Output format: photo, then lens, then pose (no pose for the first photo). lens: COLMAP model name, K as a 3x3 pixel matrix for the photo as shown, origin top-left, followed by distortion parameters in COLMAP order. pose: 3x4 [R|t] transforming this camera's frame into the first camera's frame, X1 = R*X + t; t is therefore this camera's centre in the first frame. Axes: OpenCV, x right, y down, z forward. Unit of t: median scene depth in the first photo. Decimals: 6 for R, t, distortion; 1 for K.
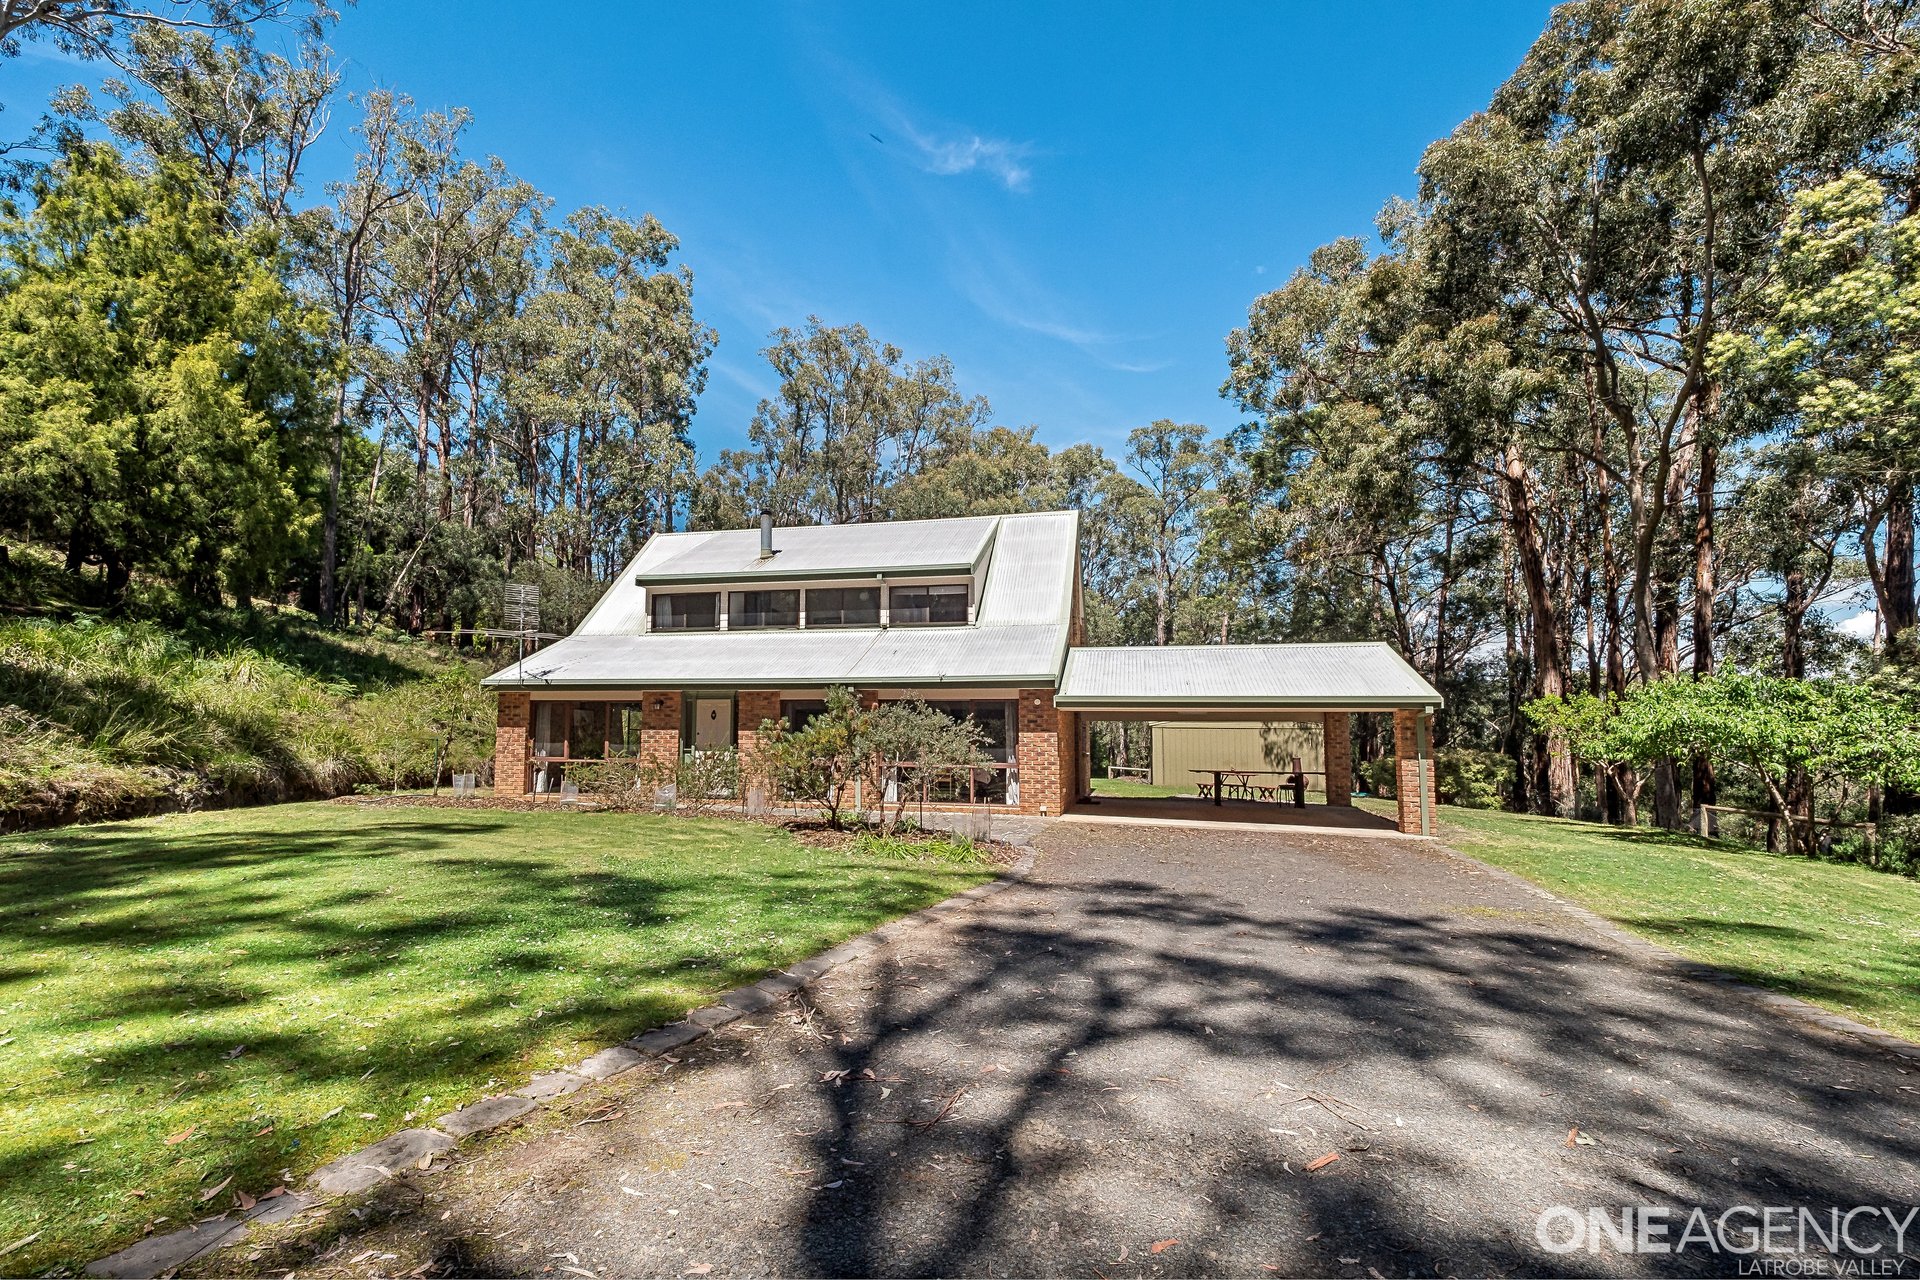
lens RADIAL K [[844.5, 0, 922.8], [0, 844.5, 647.2], [0, 0, 1]] dist [0.002344, -0.003705]
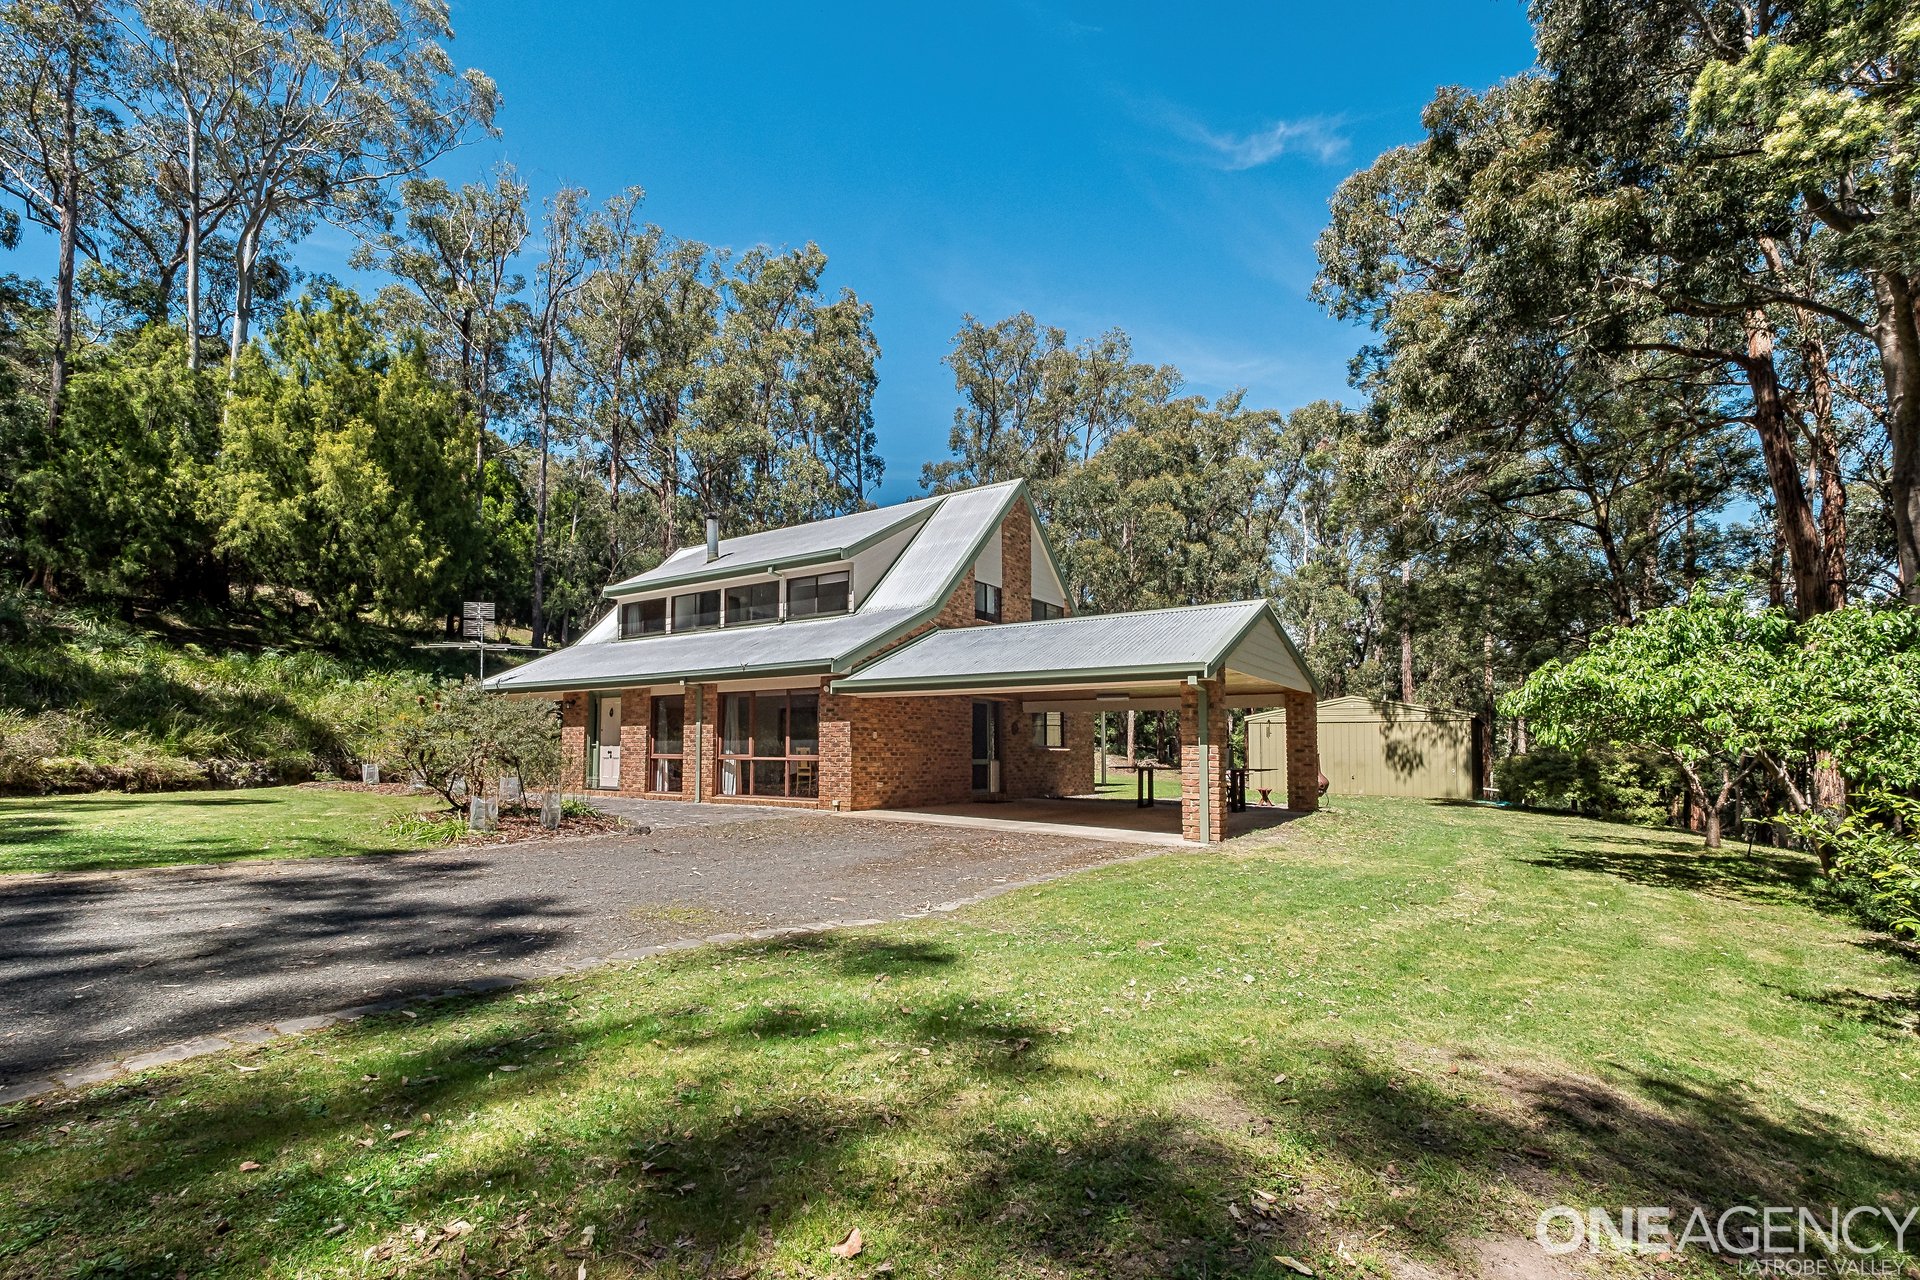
lens RADIAL K [[844.5, 0, 918.1], [0, 844.5, 680.1], [0, 0, 1]] dist [0.002344, -0.003705]
pose [[0.929149, -0.035231, -0.368022, 0.451545], [0.045542, 0.998775, 0.019367, 0.032853], [0.366888, -0.034755, 0.929615, 0.135019]]
